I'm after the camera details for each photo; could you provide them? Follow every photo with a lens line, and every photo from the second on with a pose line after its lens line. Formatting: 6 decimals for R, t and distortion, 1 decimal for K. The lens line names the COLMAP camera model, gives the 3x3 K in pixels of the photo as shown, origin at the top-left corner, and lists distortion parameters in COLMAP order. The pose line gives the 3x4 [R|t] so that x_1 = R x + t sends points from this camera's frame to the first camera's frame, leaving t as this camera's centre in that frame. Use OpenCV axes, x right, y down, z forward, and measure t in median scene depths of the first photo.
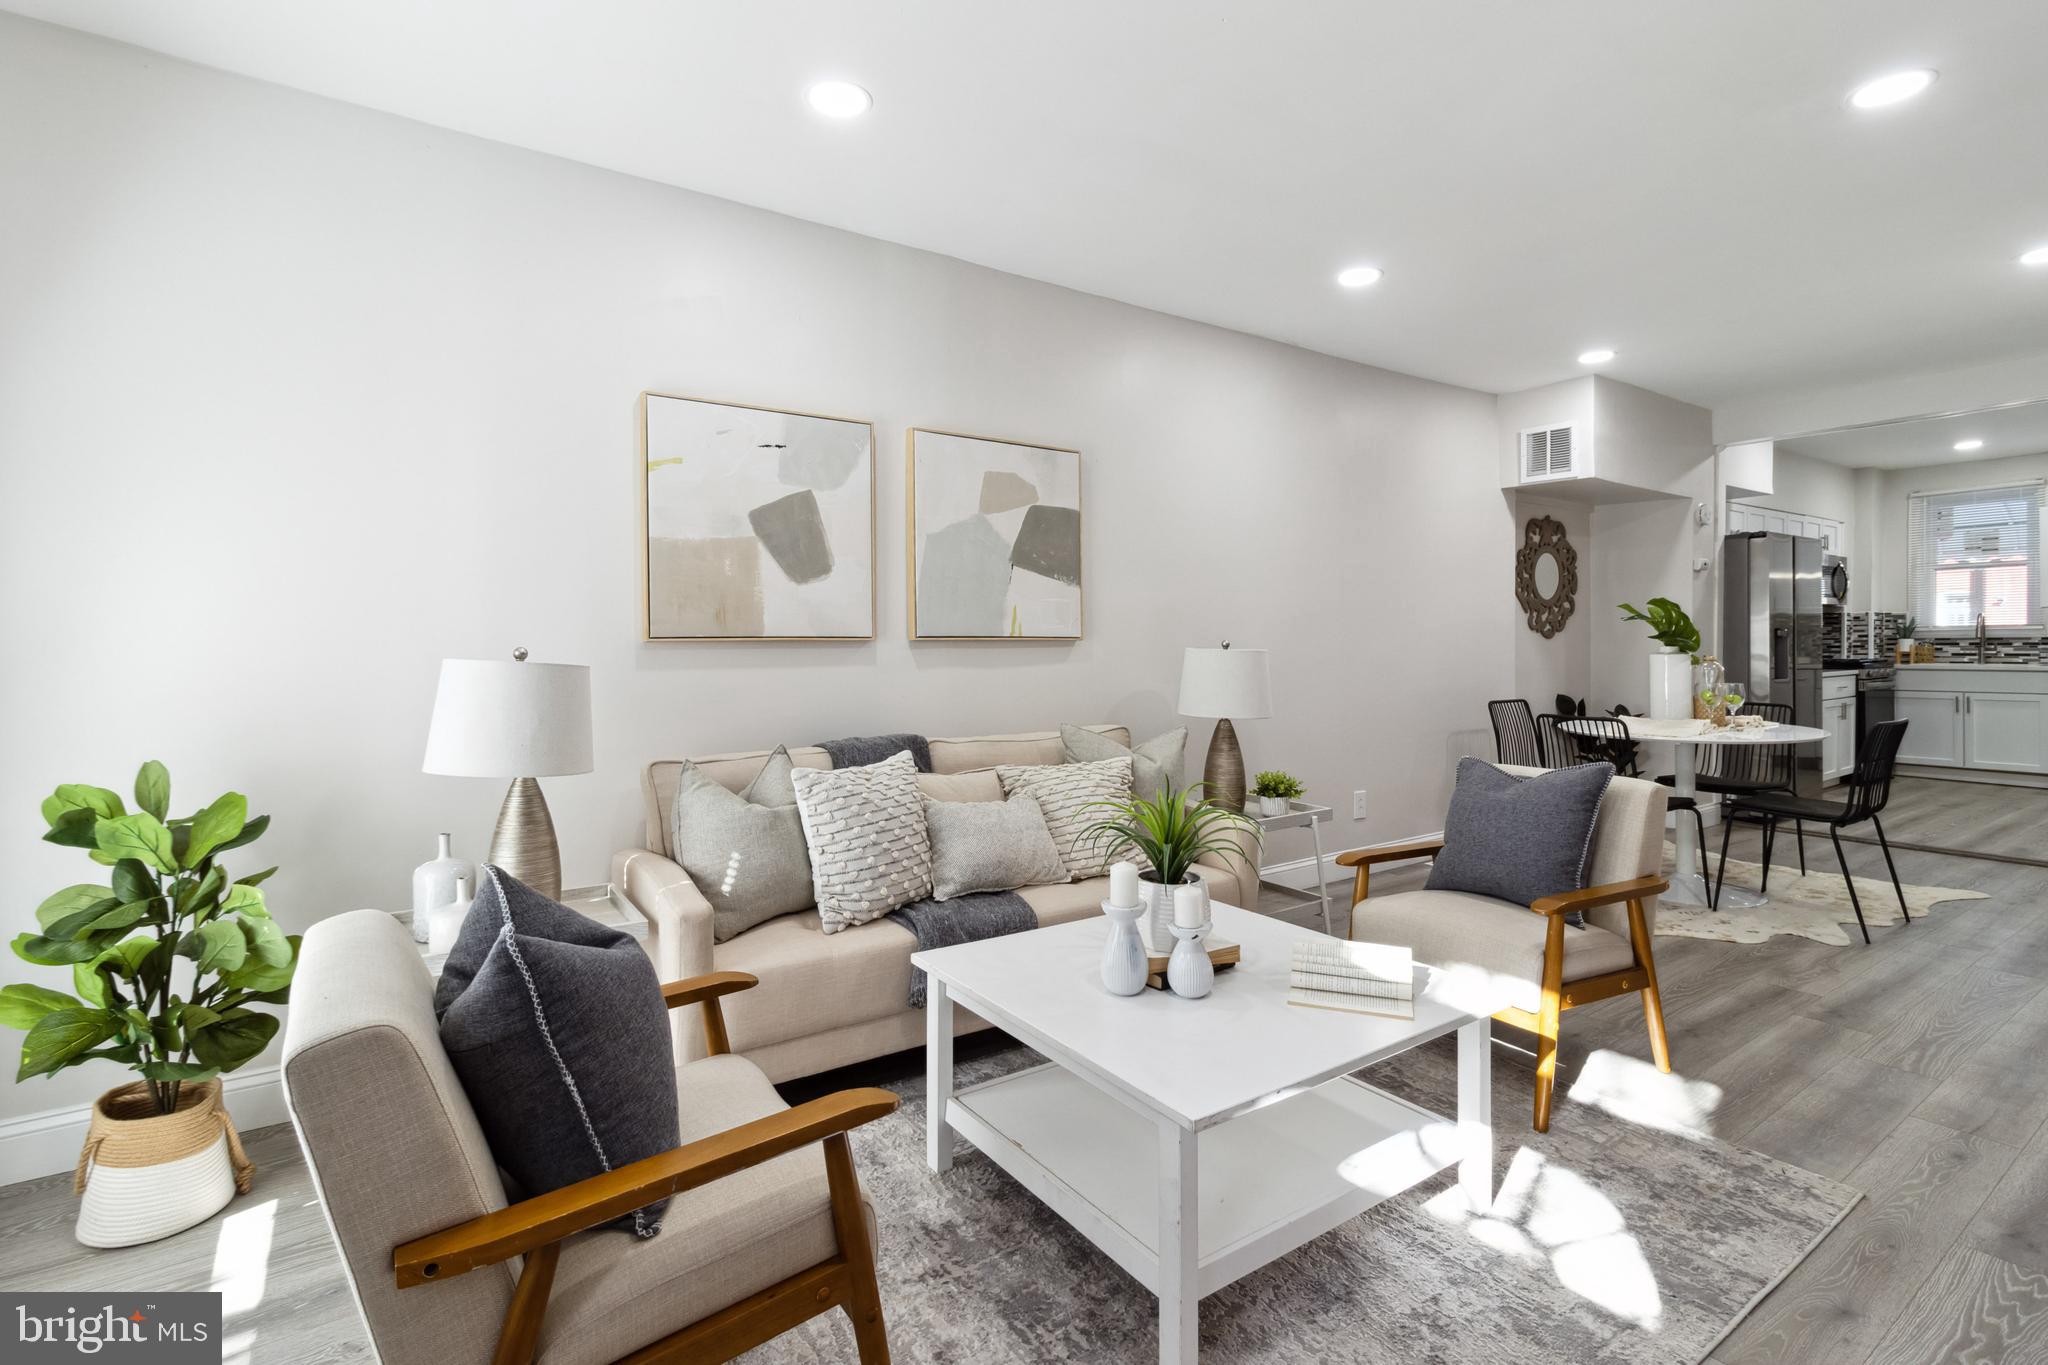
lens RADIAL K [[953.3, 0, 1021.1], [0, 953.3, 653.2], [0, 0, 1]] dist [0.004463, -0.000307]
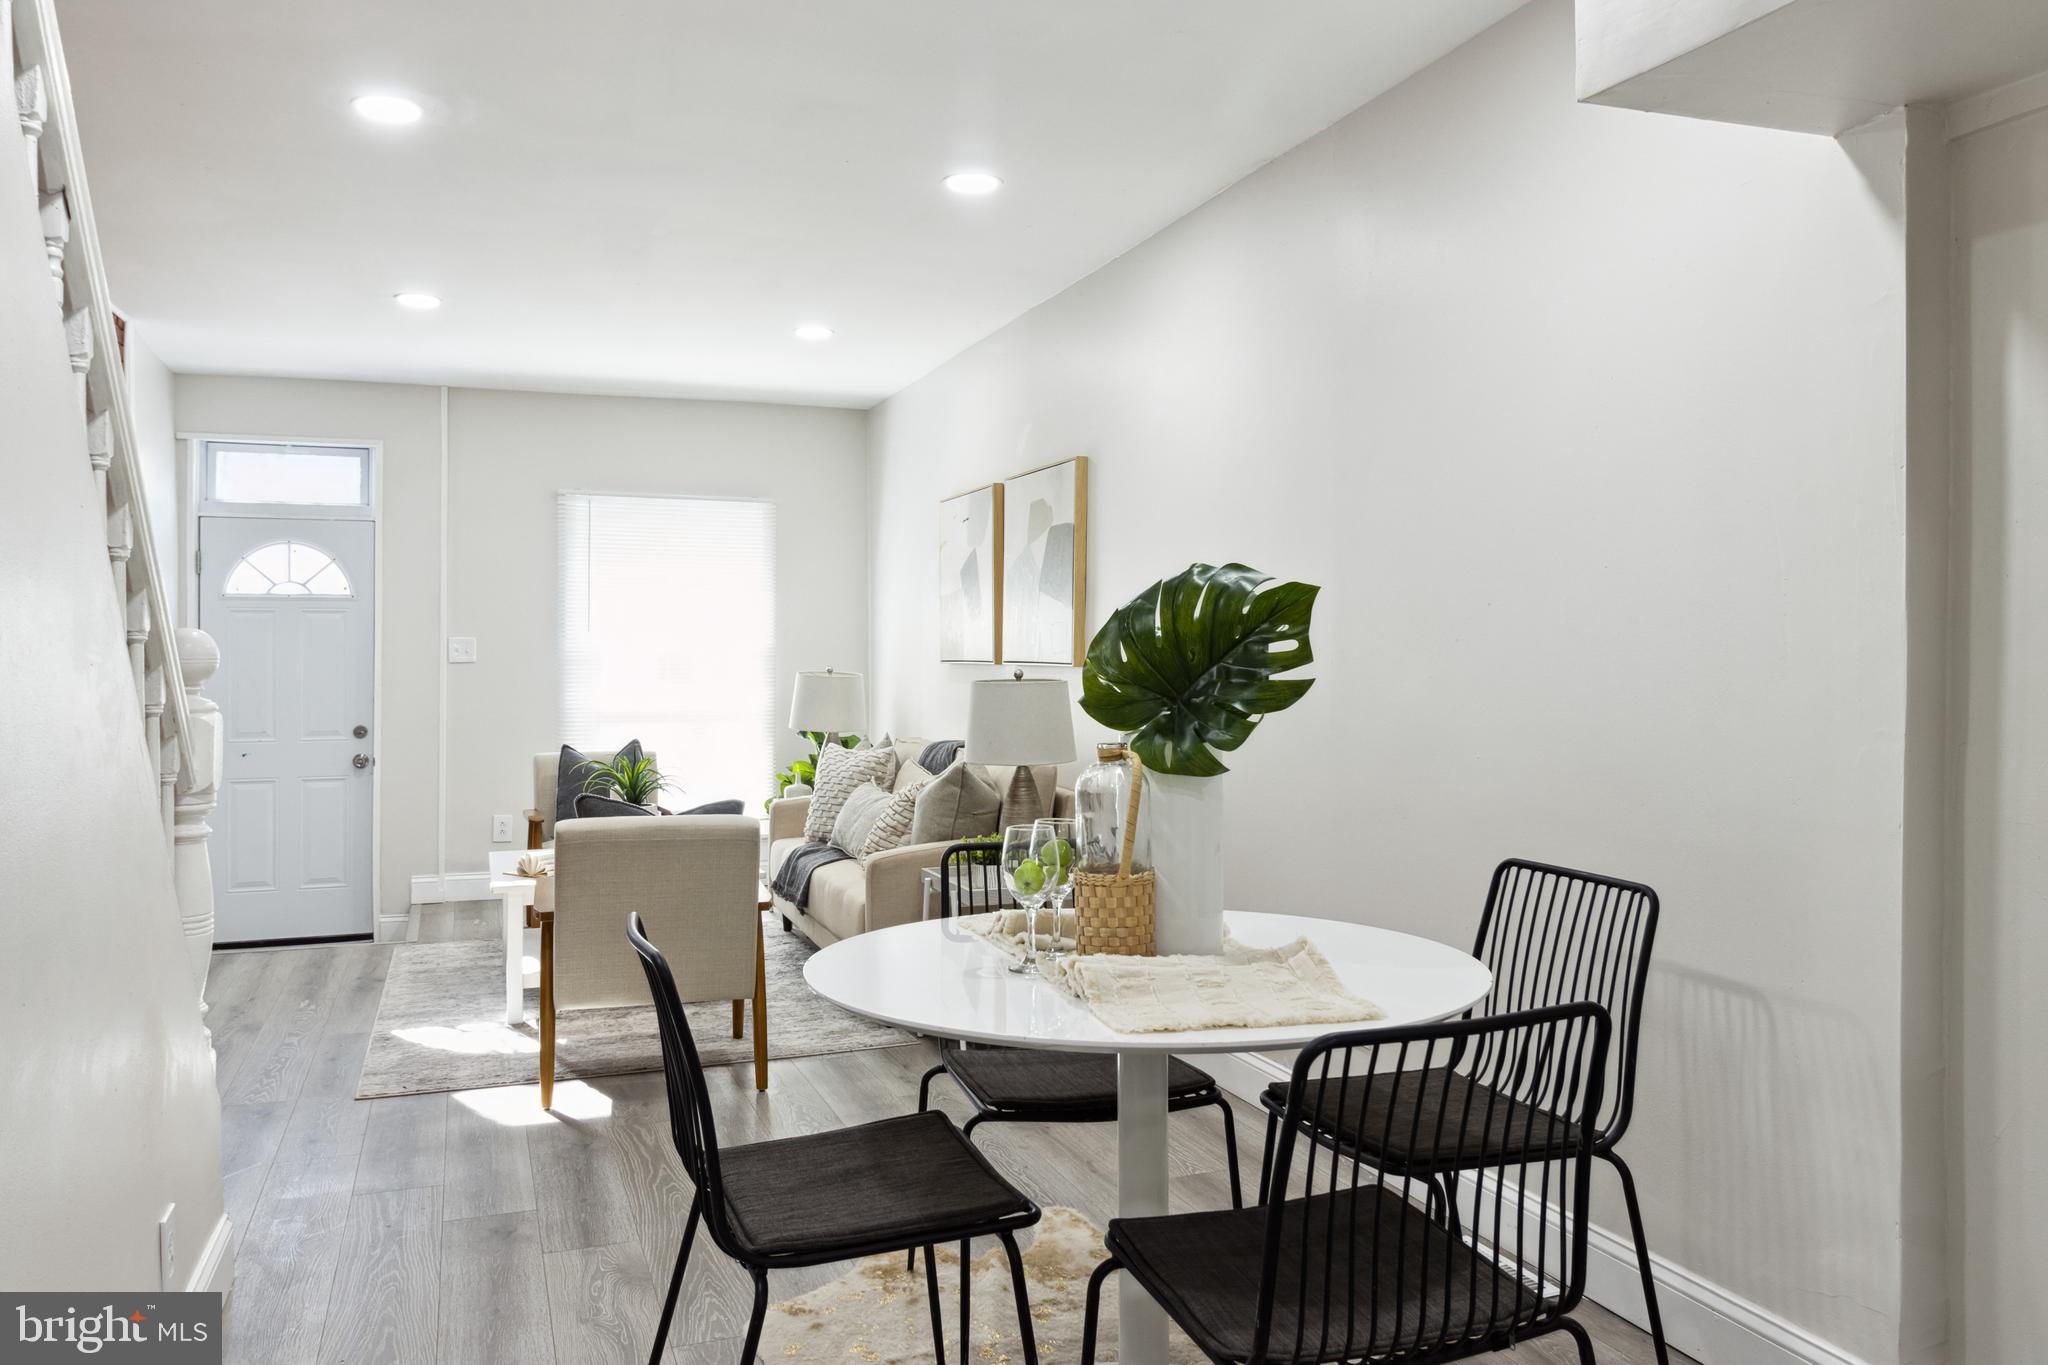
lens RADIAL K [[1476.0, 0, 1021.1], [0, 1476.0, 640.4], [0, 0, 1]] dist [0.000811, -0.001334]
pose [[-0.239443, -0.001623, -0.970909, 1.578292], [-0.007210, 0.999974, 0.000107, -0.042010], [0.970884, 0.007026, -0.239449, 1.421334]]
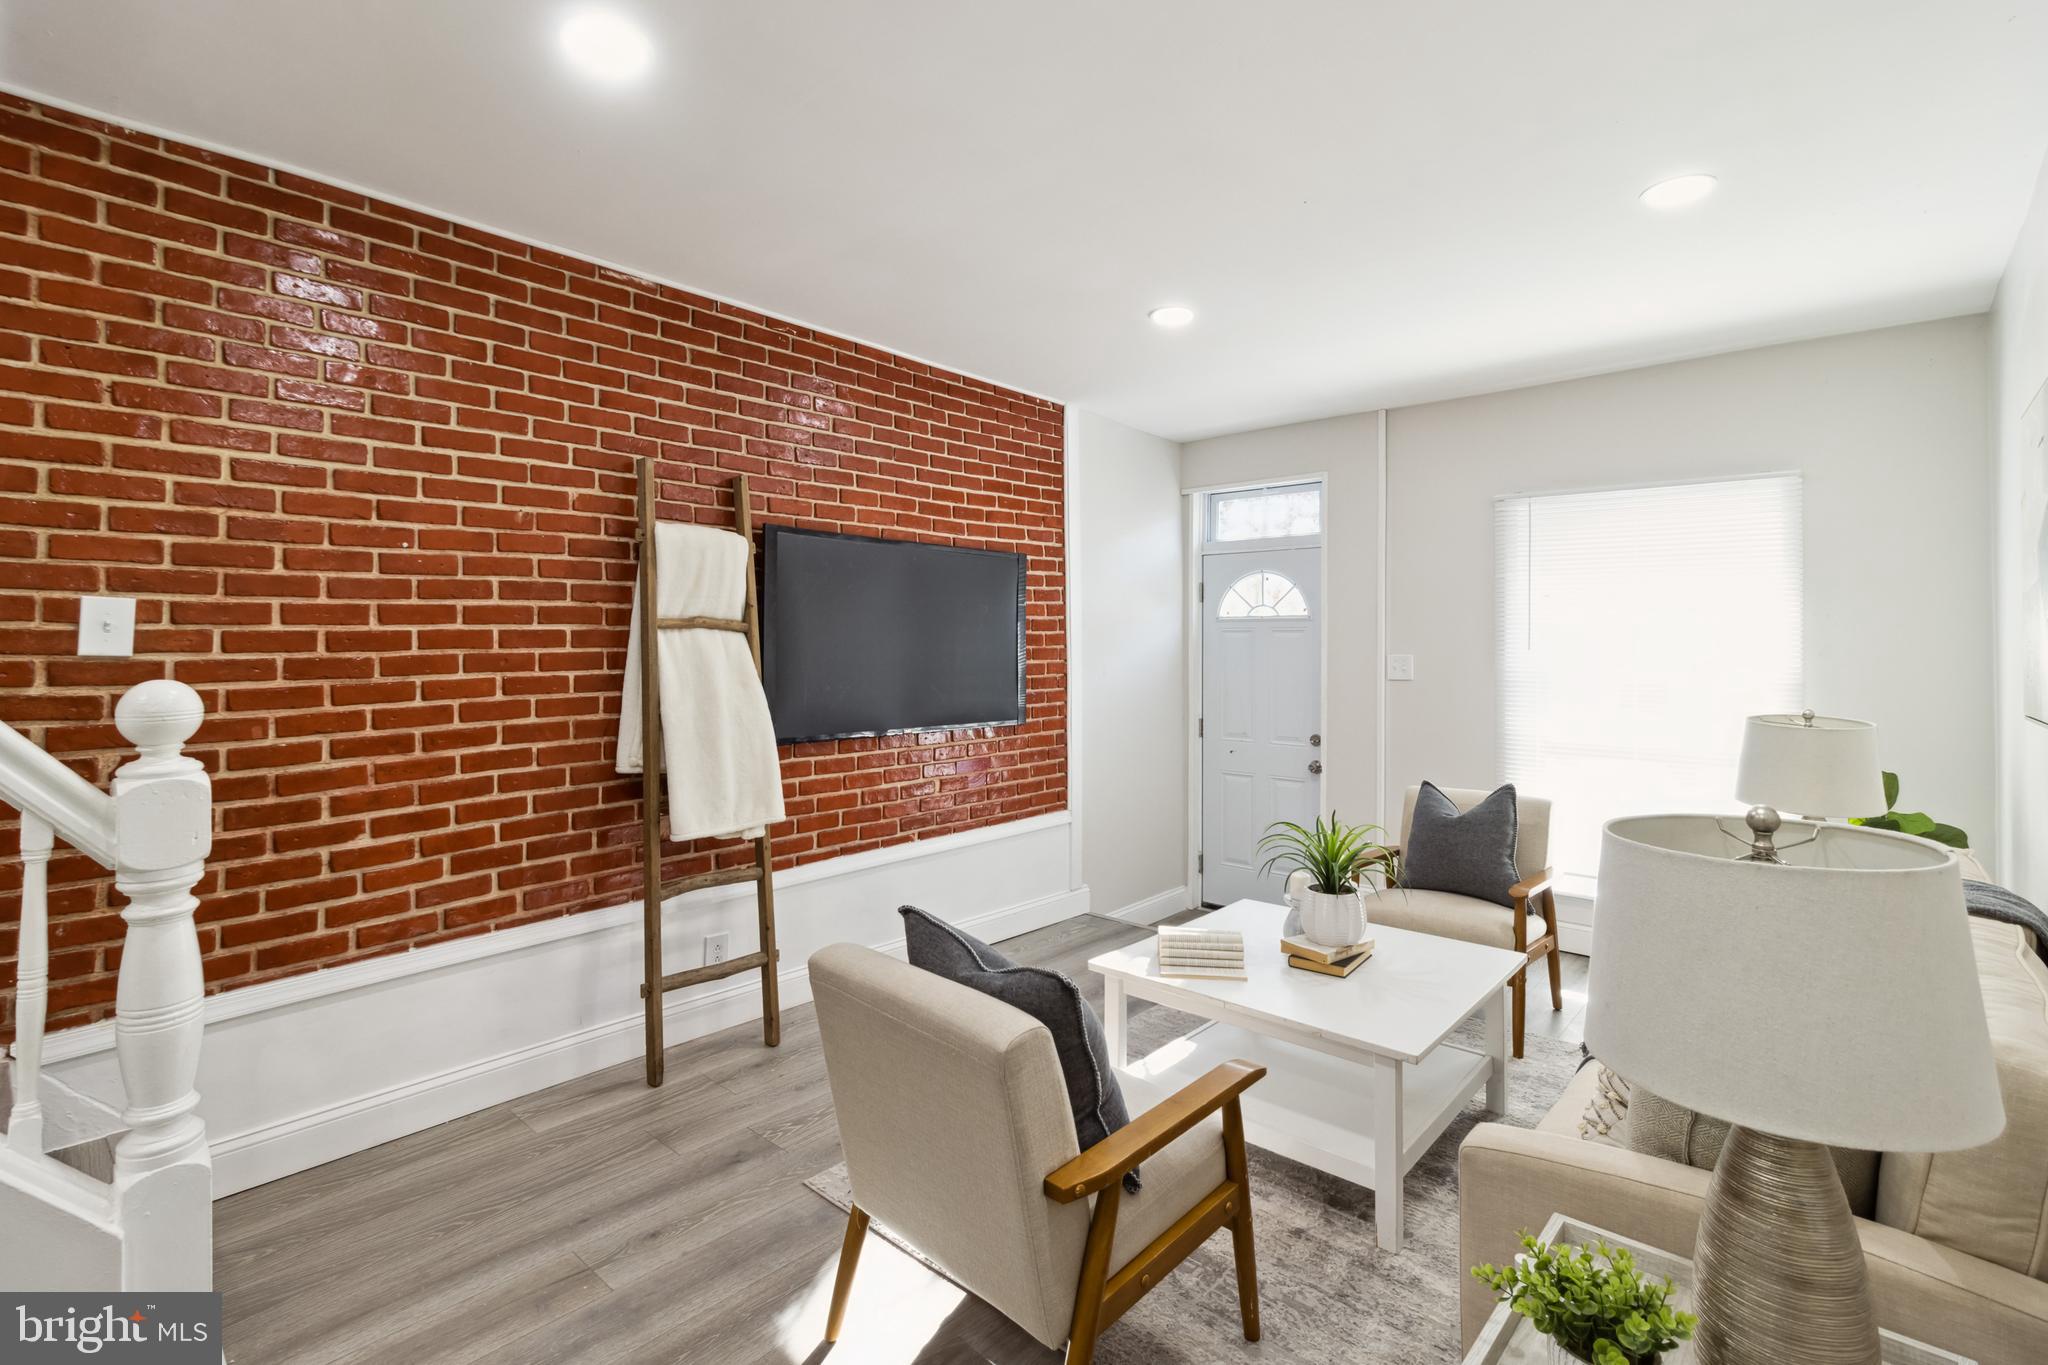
lens RADIAL K [[951.5, 0, 1023.0], [0, 951.5, 630.0], [0, 0, 1]] dist [0.005238, 0.000533]
pose [[-0.969529, -0.002792, -0.244962, 0.546420], [-0.002040, 0.999992, -0.003324, -0.071785], [0.244969, -0.002723, -0.969527, 1.333838]]
